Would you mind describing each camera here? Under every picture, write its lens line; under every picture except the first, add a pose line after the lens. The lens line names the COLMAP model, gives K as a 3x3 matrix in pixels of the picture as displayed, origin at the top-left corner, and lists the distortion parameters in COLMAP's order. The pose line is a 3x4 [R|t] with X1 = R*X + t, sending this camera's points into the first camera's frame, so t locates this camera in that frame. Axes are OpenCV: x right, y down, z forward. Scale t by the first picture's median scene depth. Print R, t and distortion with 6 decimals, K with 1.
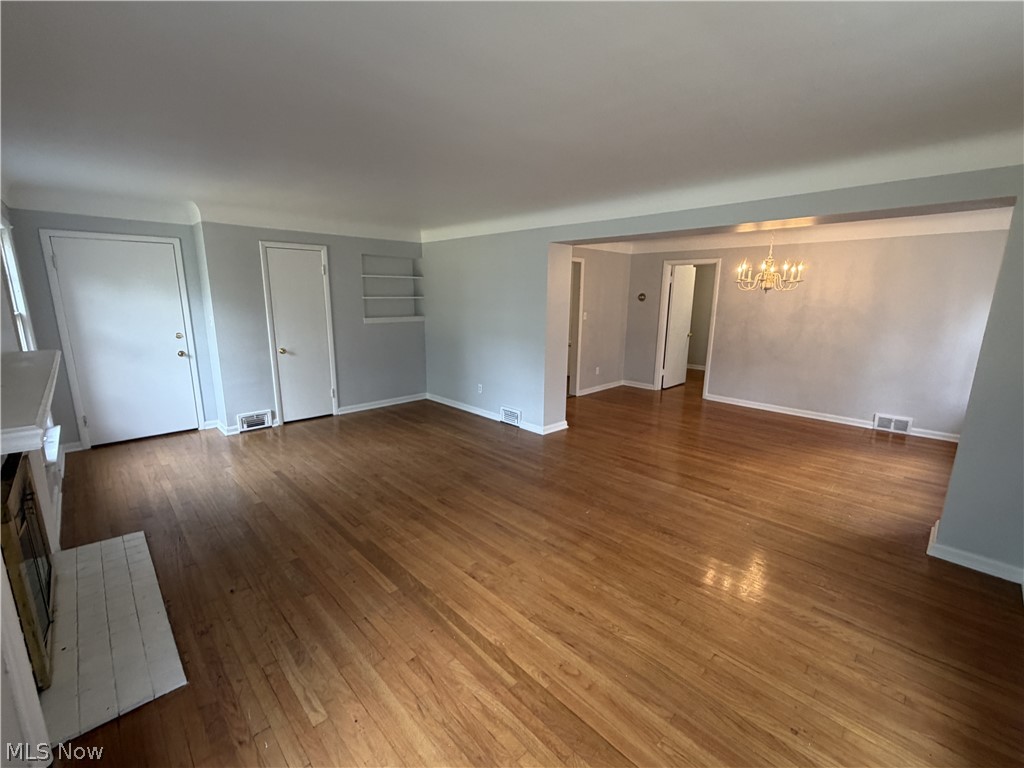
lens RADIAL K [[441.9, 0, 512.0], [0, 441.9, 384.0], [0, 0, 1]] dist [0.000626, 0.000089]
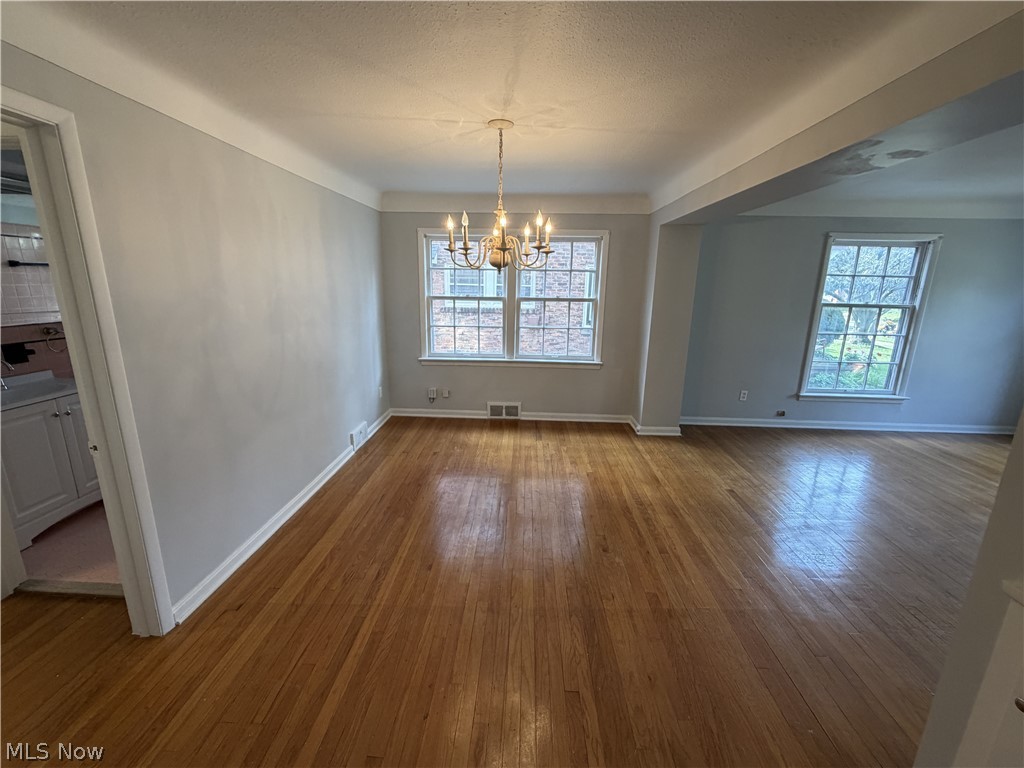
lens RADIAL K [[425.3, 0, 508.7], [0, 425.3, 384.8], [0, 0, 1]] dist [0.000032, 0.000111]
pose [[-0.685580, -0.190213, 0.702709, 0.150401], [0.126343, 0.919527, 0.372166, -0.249652], [-0.716950, 0.343932, -0.606377, 1.241899]]
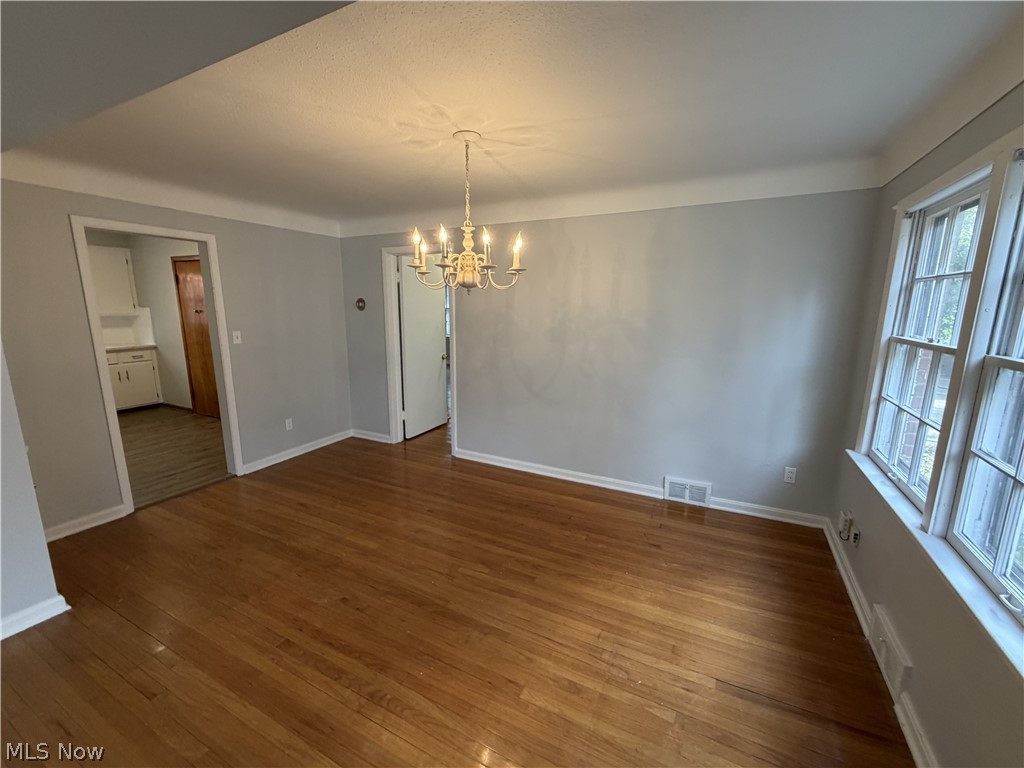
lens RADIAL K [[425.3, 0, 508.7], [0, 425.3, 384.8], [0, 0, 1]] dist [0.000032, 0.000111]
pose [[0.947431, -0.065996, 0.313081, 0.416092], [0.068869, 0.997624, 0.001886, -0.089470], [-0.312461, 0.019775, 0.949725, 0.472437]]
